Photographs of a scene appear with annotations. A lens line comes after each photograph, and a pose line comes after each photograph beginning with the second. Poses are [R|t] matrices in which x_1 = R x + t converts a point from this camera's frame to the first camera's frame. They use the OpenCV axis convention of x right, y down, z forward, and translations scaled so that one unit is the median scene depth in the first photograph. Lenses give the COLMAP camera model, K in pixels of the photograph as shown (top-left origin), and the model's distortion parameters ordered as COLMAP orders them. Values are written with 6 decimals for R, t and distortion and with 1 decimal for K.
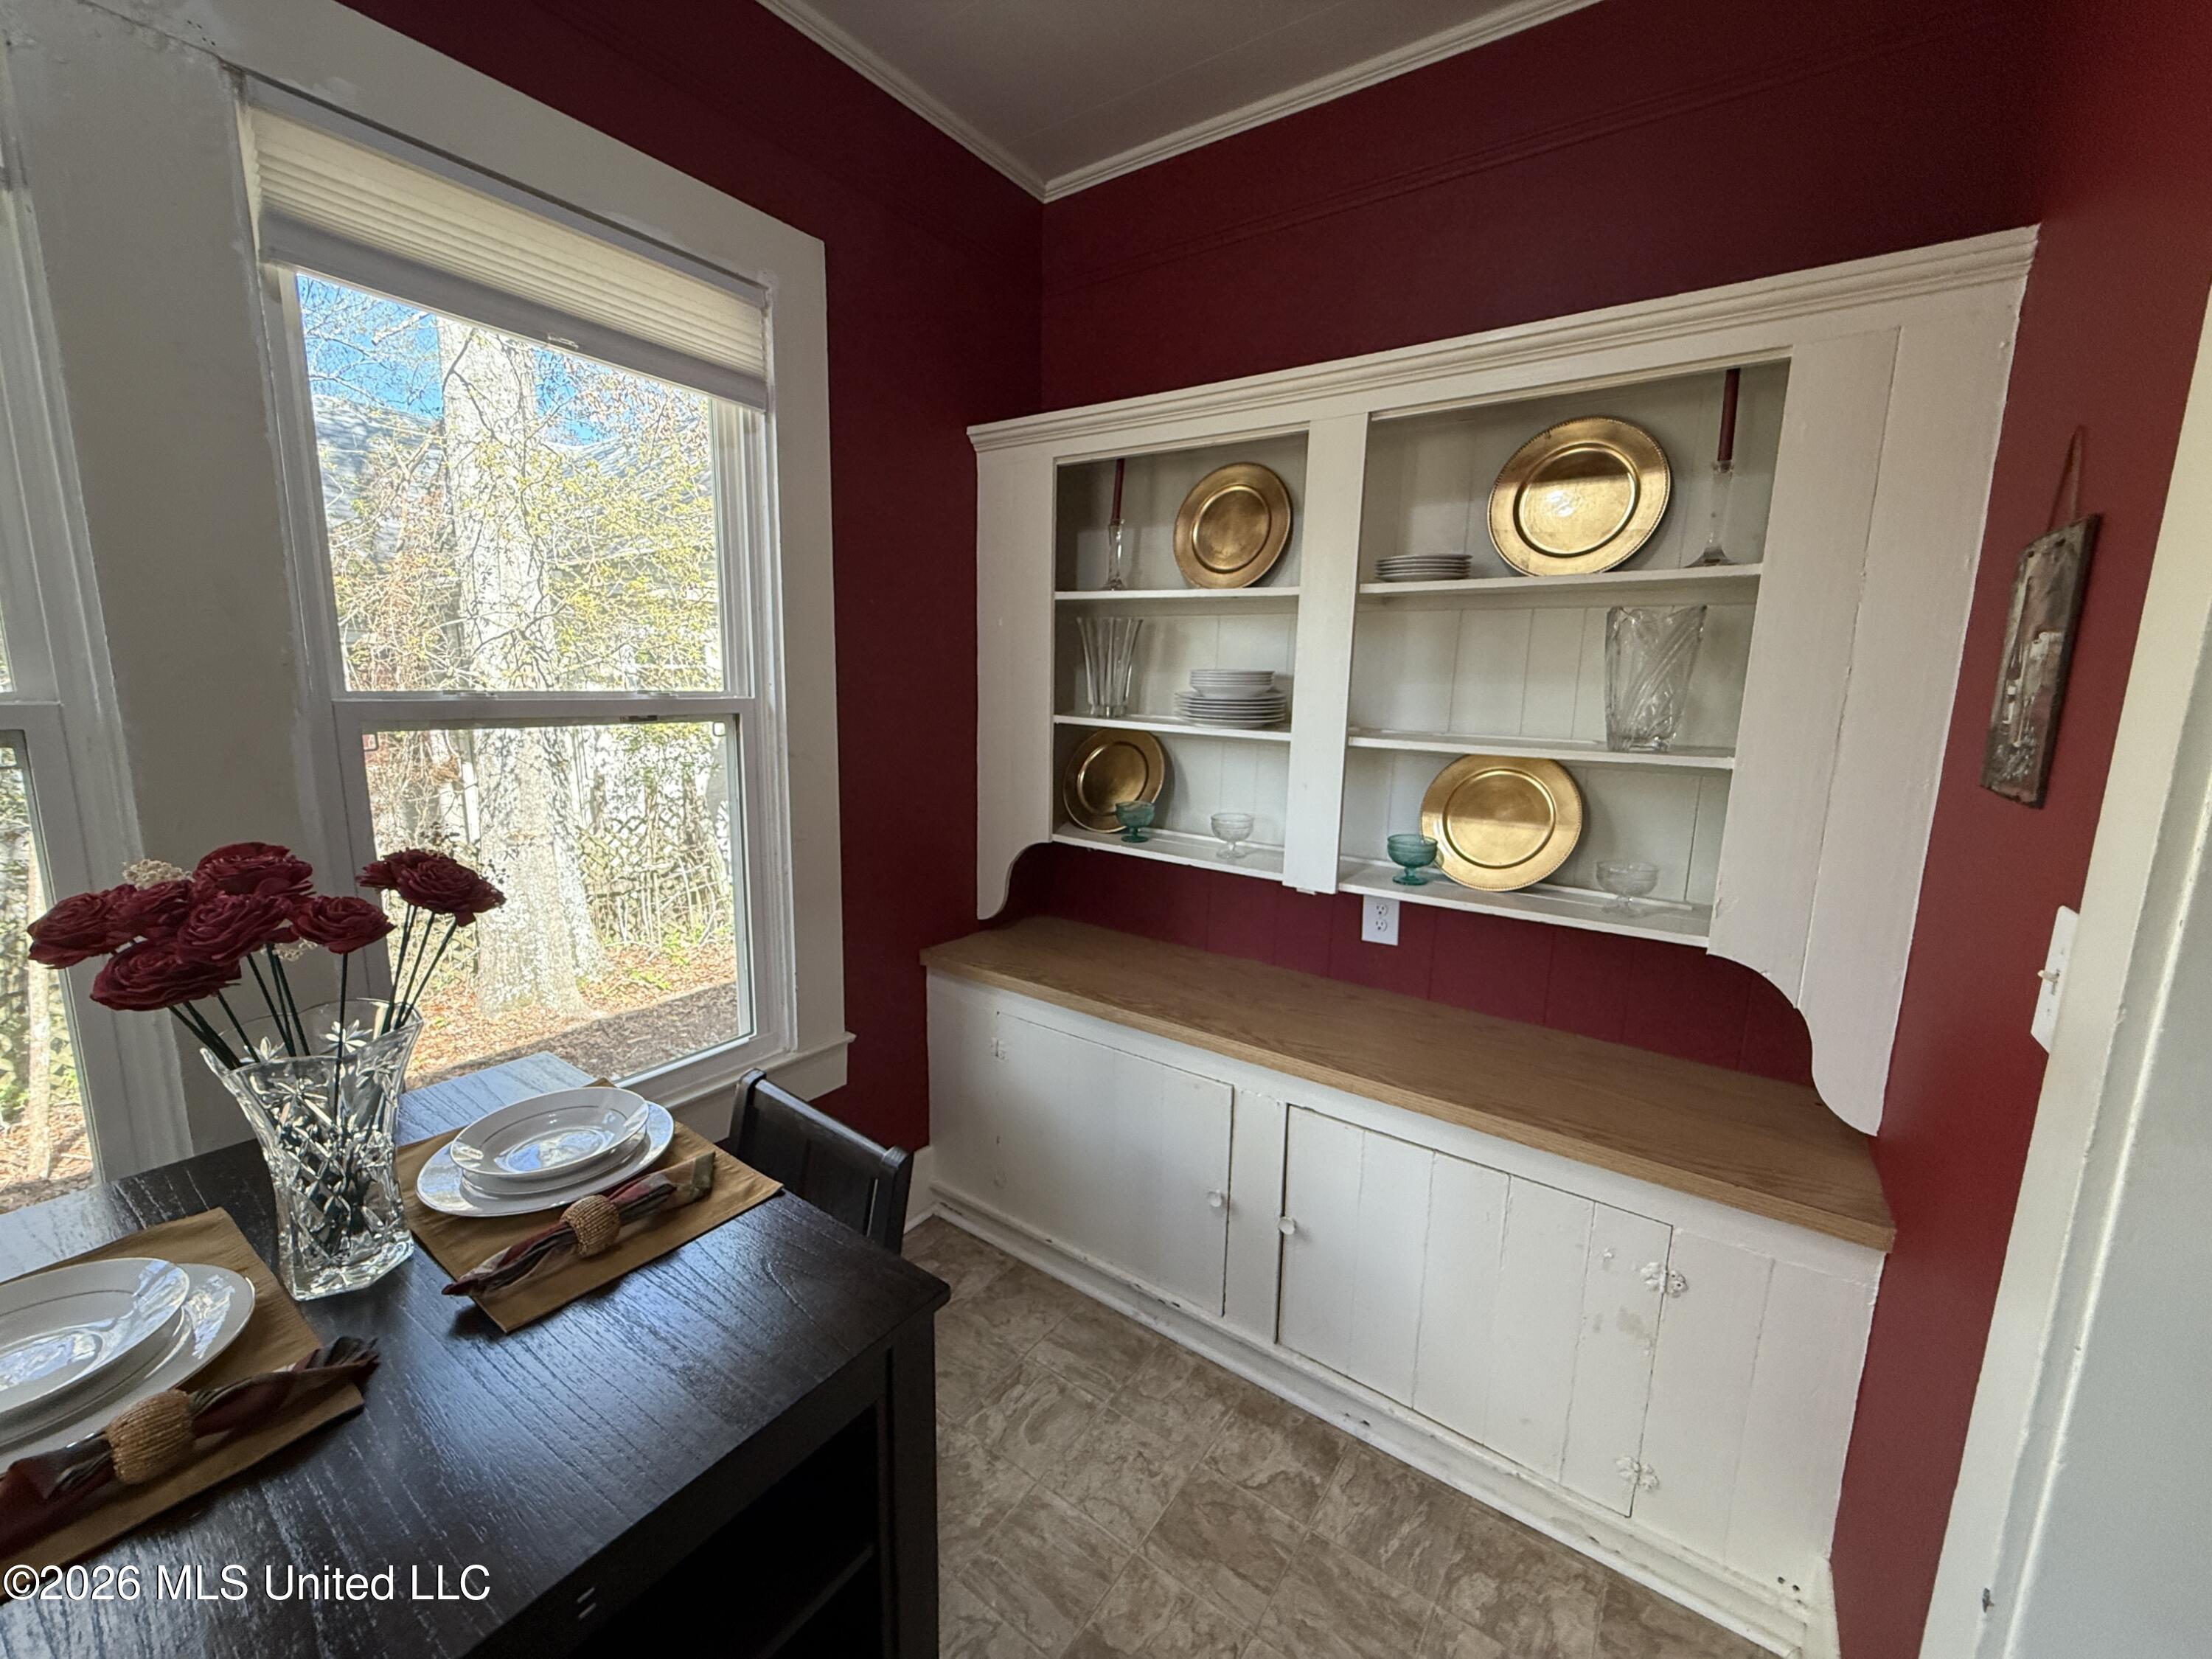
lens RADIAL K [[879.2, 0, 1100.4], [0, 879.2, 830.2], [0, 0, 1]] dist [-0.000094, -0.000091]
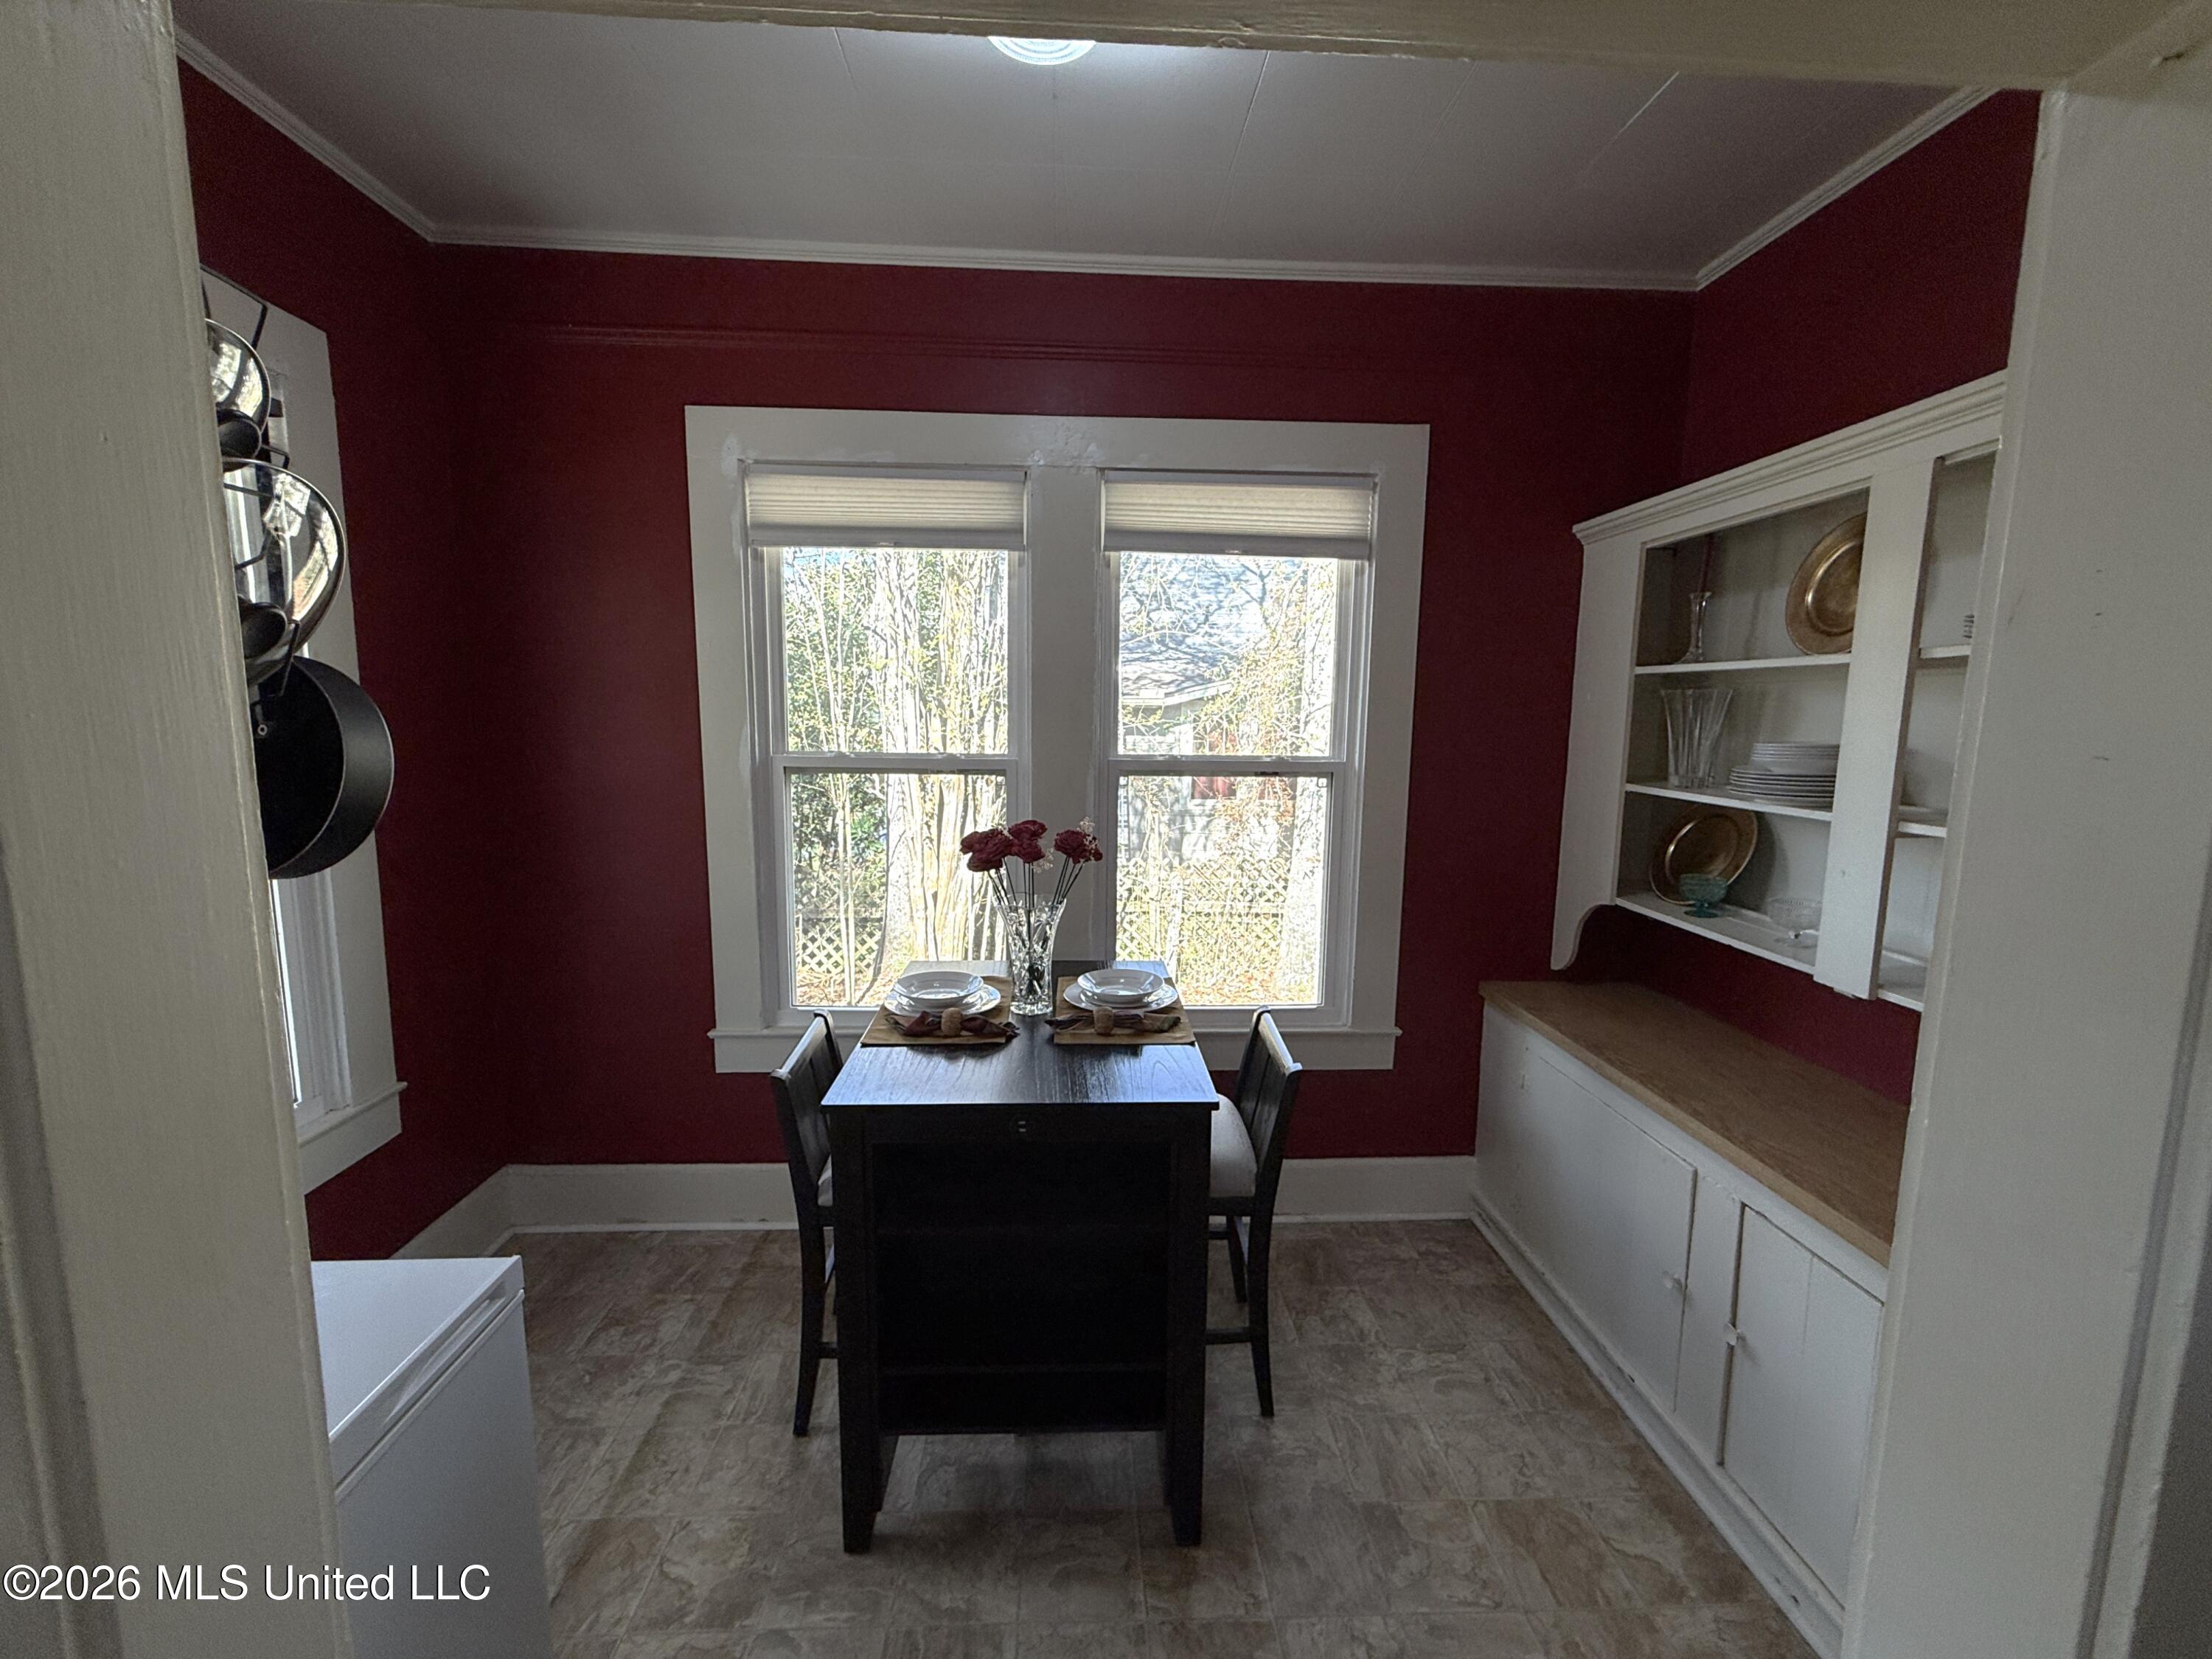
lens RADIAL K [[879.2, 0, 1100.4], [0, 879.2, 830.2], [0, 0, 1]] dist [-0.000094, -0.000091]
pose [[0.612185, 0.083736, -0.786268, 0.447332], [-0.132957, 0.991120, 0.002033, 0.005270], [0.779456, 0.103295, 0.617882, -0.141767]]
